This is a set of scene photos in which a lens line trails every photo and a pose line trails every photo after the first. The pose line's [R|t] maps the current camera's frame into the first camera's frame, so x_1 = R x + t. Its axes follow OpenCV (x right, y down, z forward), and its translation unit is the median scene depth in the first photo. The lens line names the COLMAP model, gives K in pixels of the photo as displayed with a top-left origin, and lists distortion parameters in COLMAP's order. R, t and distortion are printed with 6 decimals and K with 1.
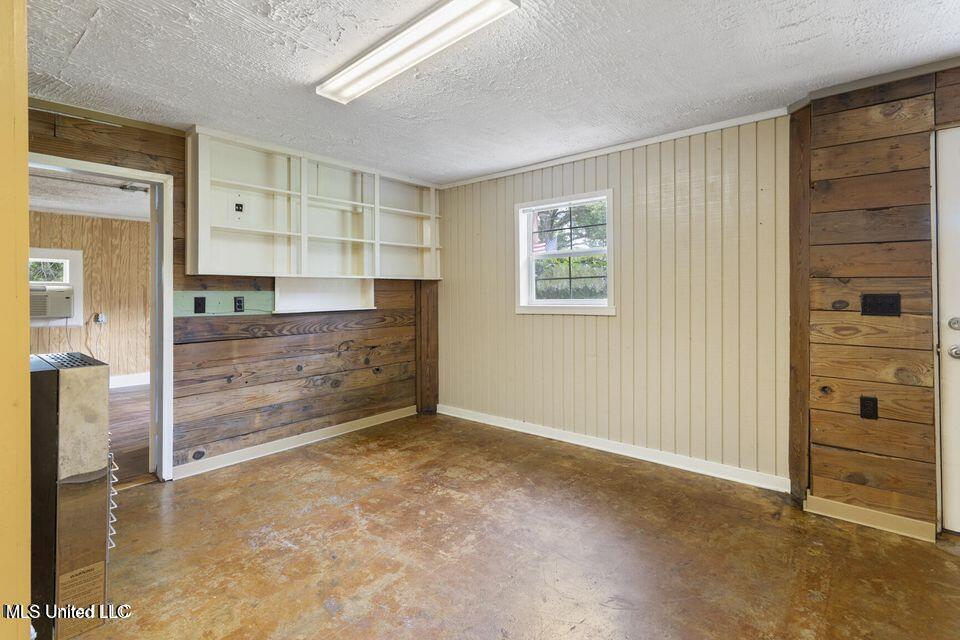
lens RADIAL K [[458.7, 0, 485.3], [0, 458.7, 290.6], [0, 0, 1]] dist [0.005616, 0.000765]
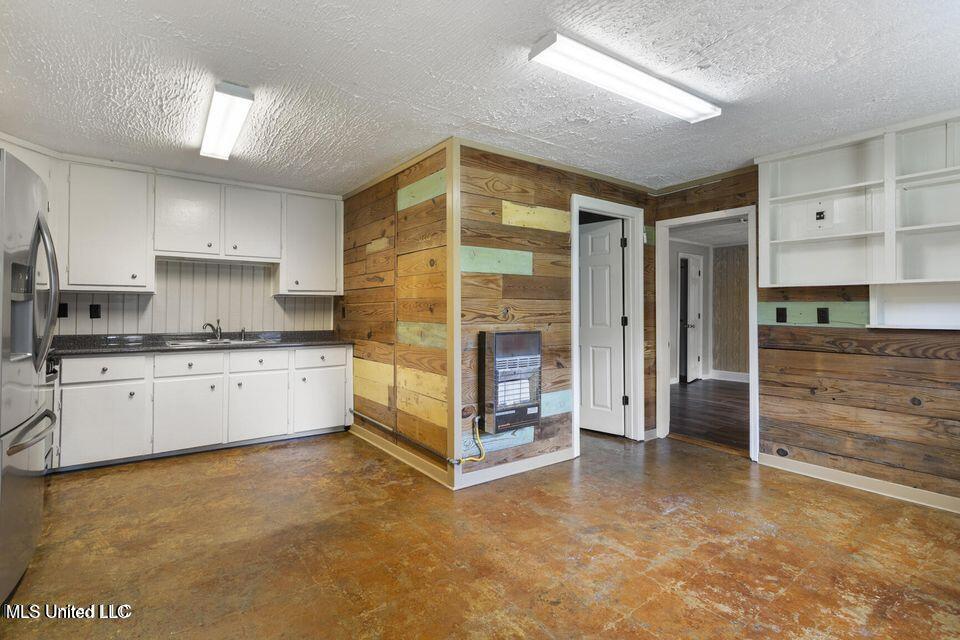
lens RADIAL K [[458.7, 0, 478.4], [0, 458.7, 304.3], [0, 0, 1]] dist [0.005616, 0.000765]
pose [[-0.228447, -0.004236, -0.973547, 0.605325], [0.005635, 0.999968, -0.005673, 0.007892], [0.973540, -0.006782, -0.228416, 0.549885]]
